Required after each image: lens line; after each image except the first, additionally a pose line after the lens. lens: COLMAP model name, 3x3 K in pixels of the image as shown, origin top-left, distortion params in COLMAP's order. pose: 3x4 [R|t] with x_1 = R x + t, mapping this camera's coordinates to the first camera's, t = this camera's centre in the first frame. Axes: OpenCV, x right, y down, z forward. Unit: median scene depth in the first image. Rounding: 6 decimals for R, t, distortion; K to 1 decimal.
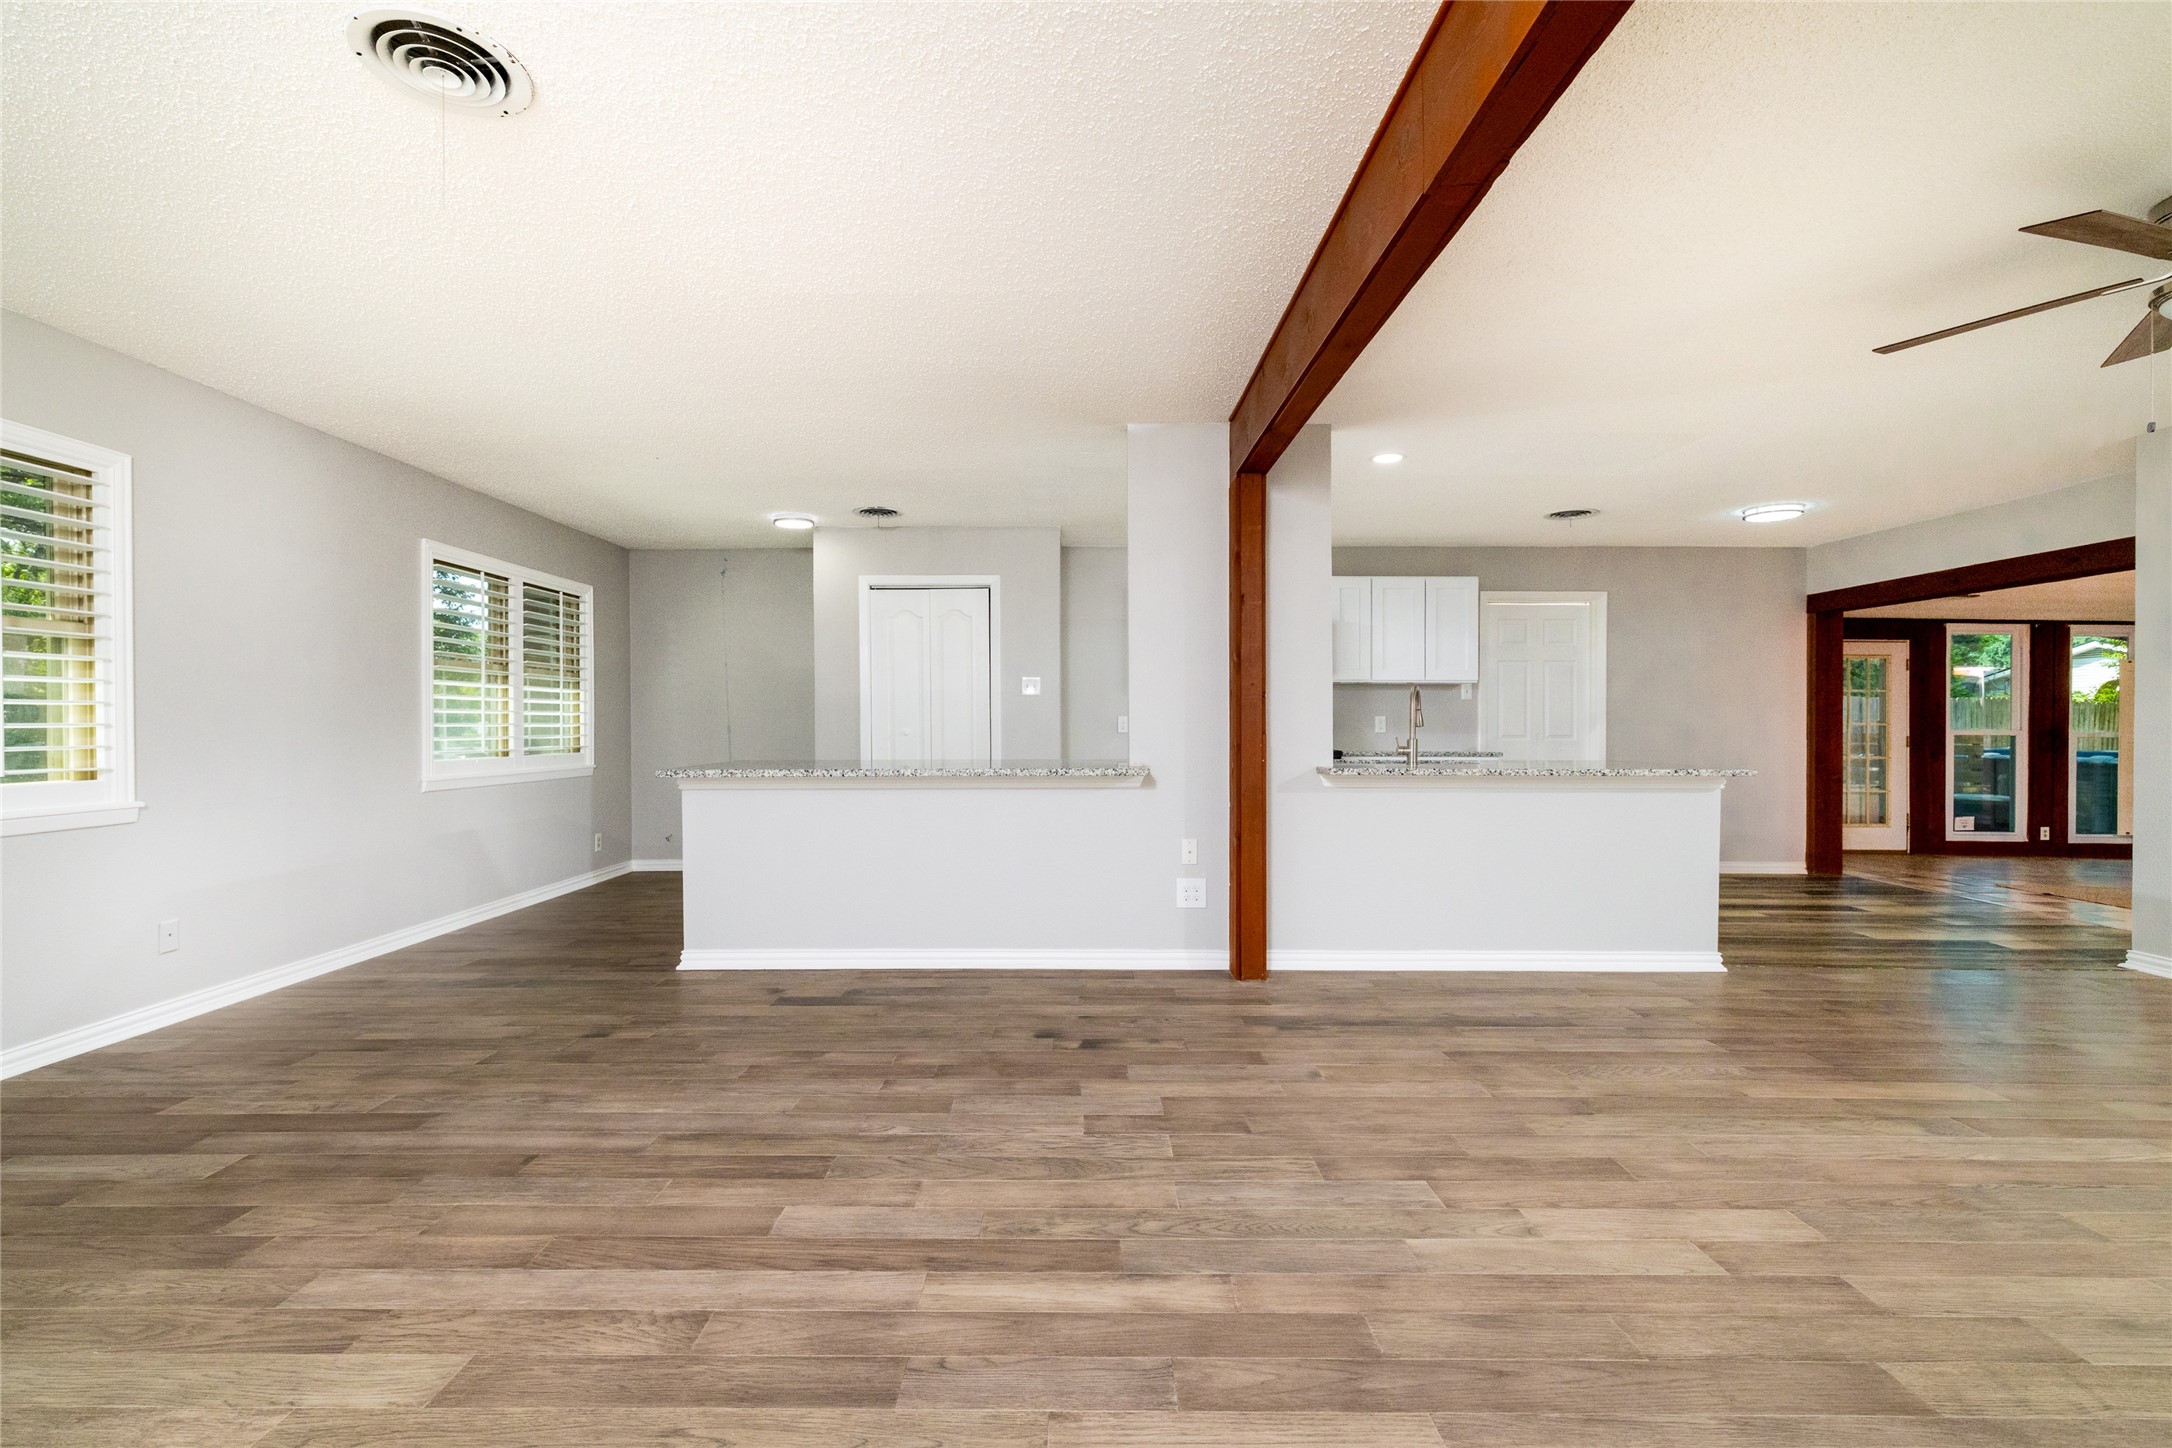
lens RADIAL K [[950.1, 0, 1070.8], [0, 950.1, 729.3], [0, 0, 1]] dist [0.000780, 0.001127]
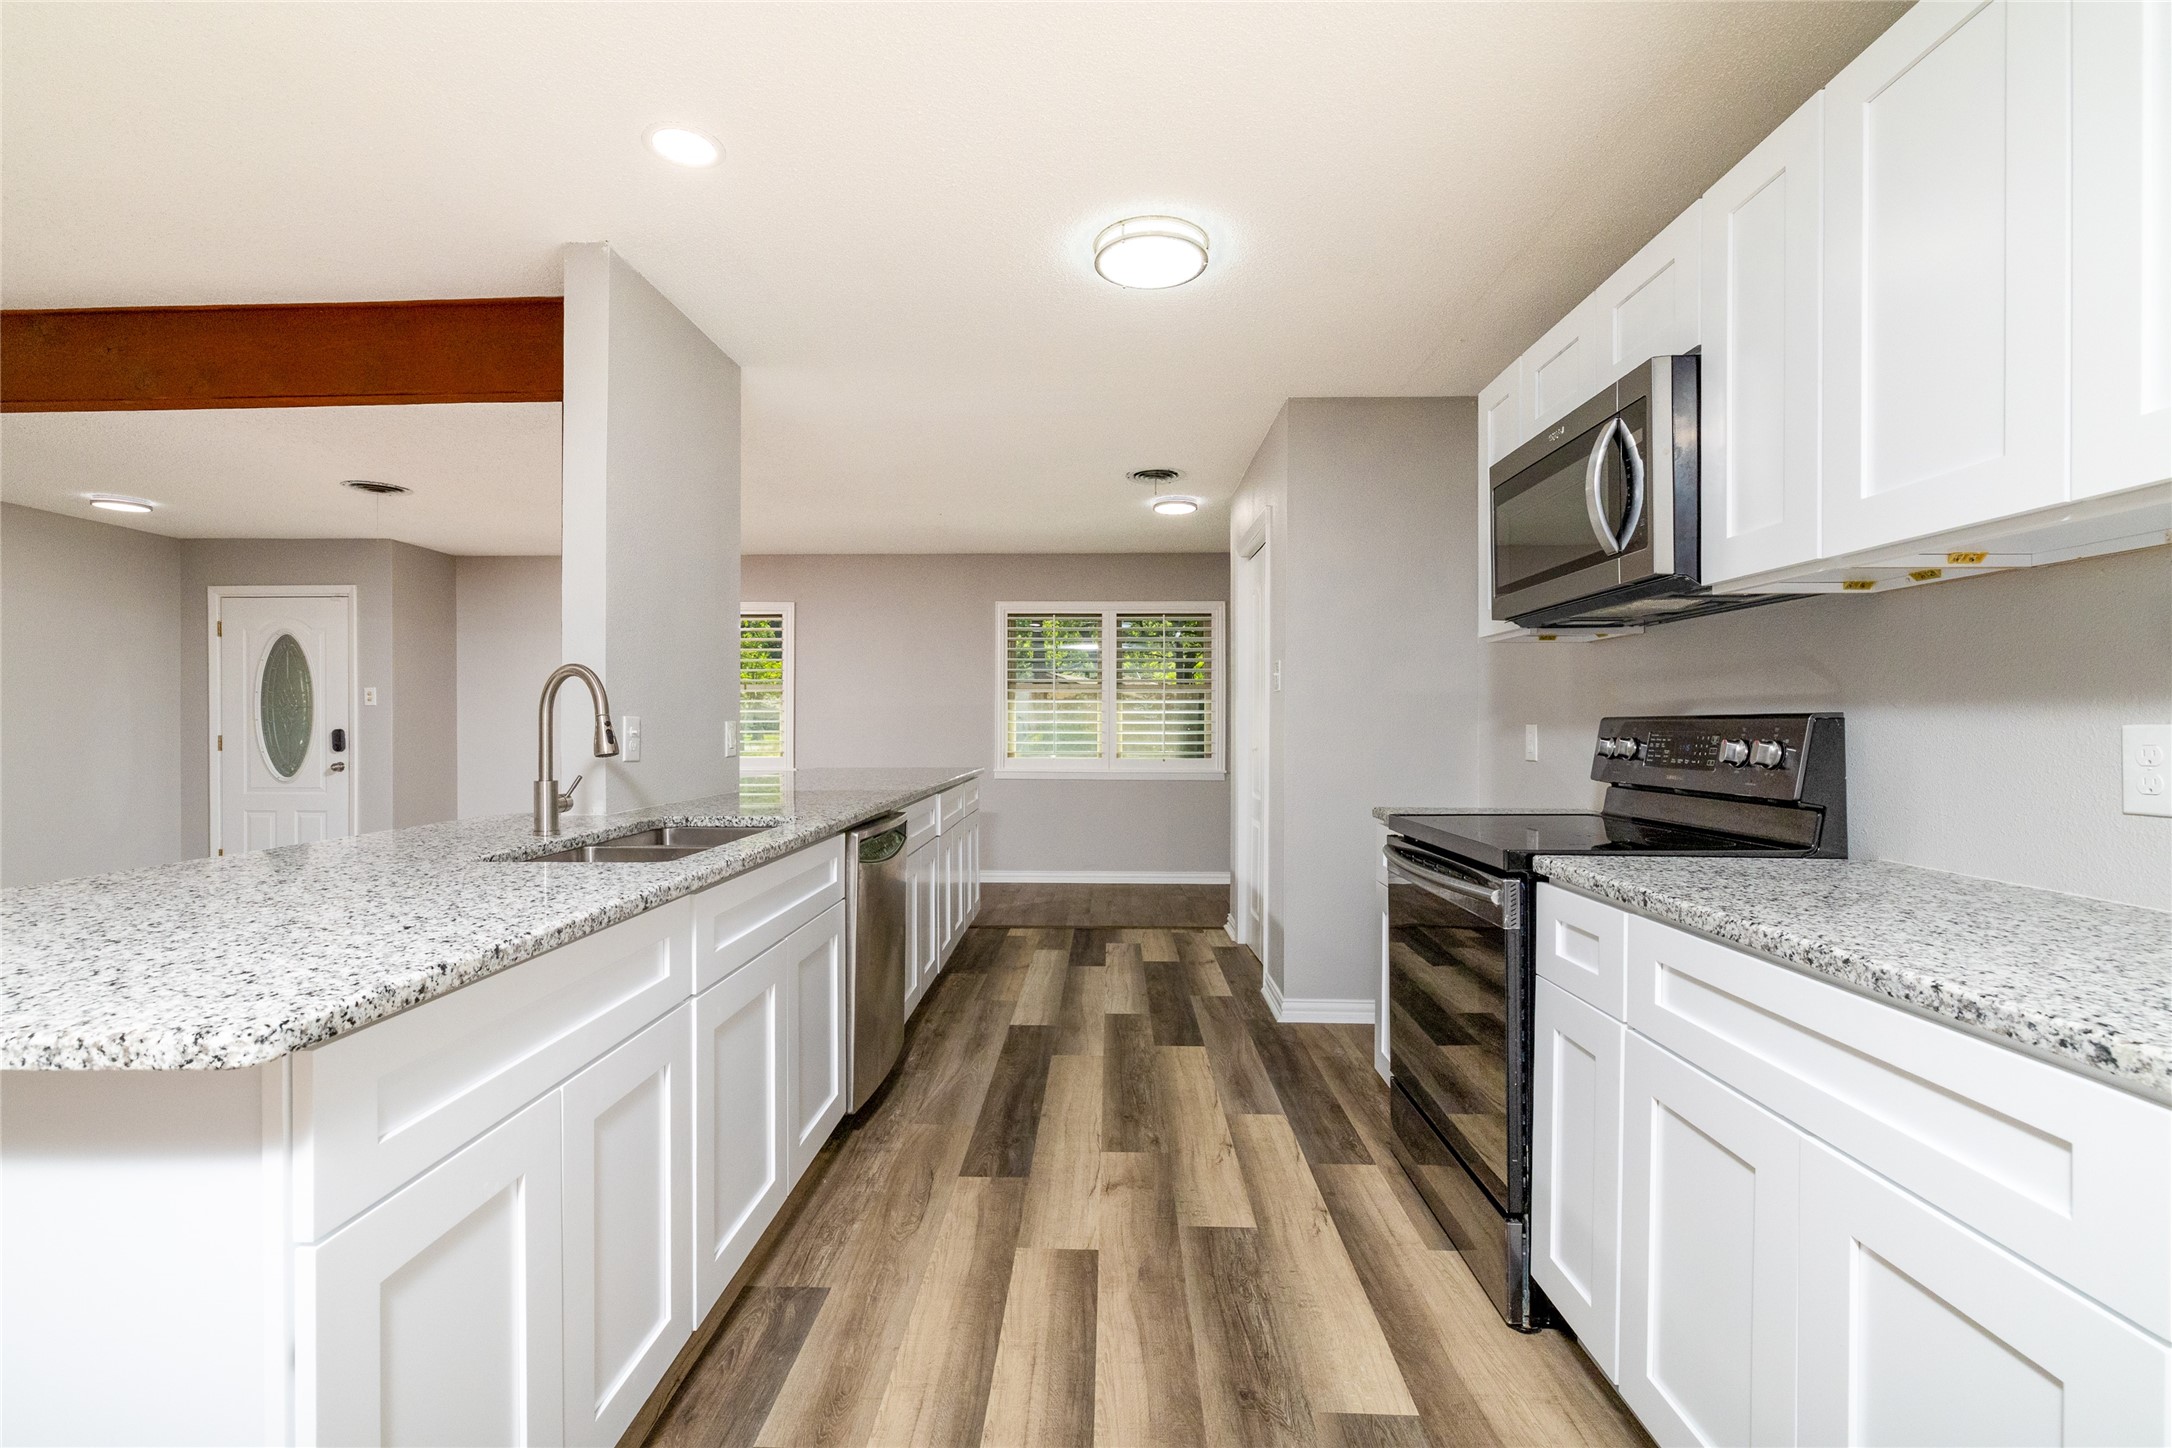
lens RADIAL K [[950.1, 0, 1092.6], [0, 950.1, 719.6], [0, 0, 1]] dist [0.000780, 0.001127]
pose [[-0.023921, -0.001194, -0.999713, 1.212873], [-0.007997, 0.999968, -0.001003, -0.030700], [0.999682, 0.007971, -0.023929, 1.894329]]
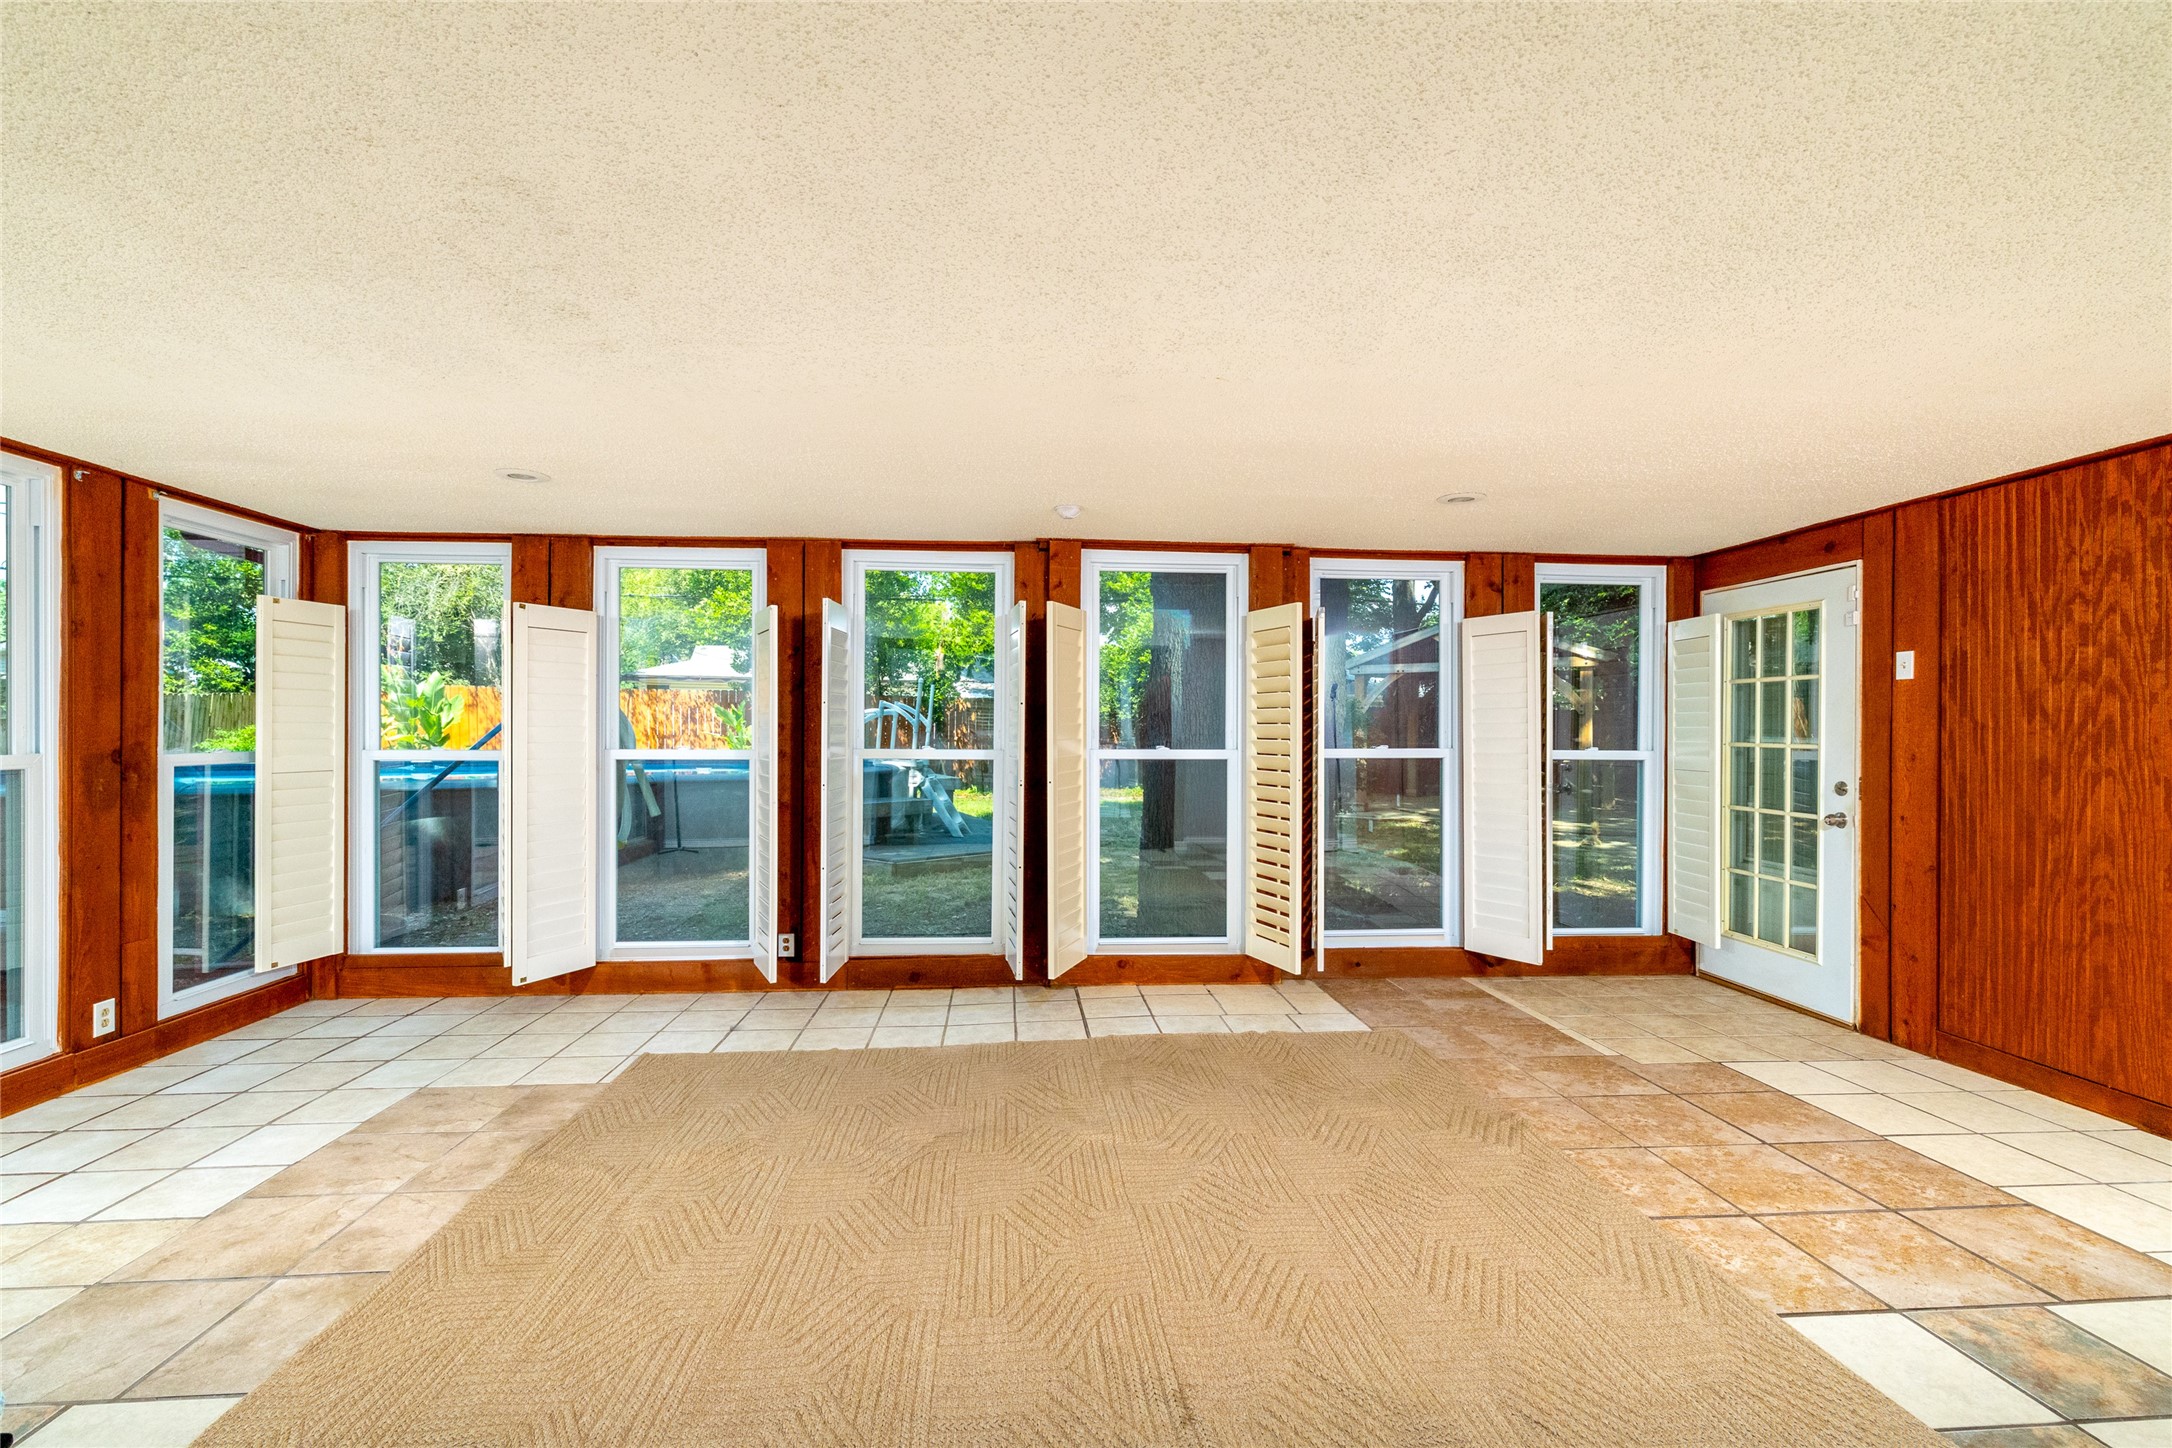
lens RADIAL K [[950.1, 0, 1107.6], [0, 950.1, 739.7], [0, 0, 1]] dist [0.000780, 0.001127]
pose [[-0.090091, -0.015274, 0.995816, 1.855912], [-0.003511, 0.999881, 0.015019, -0.035857], [-0.995927, -0.002143, -0.090134, 1.941187]]
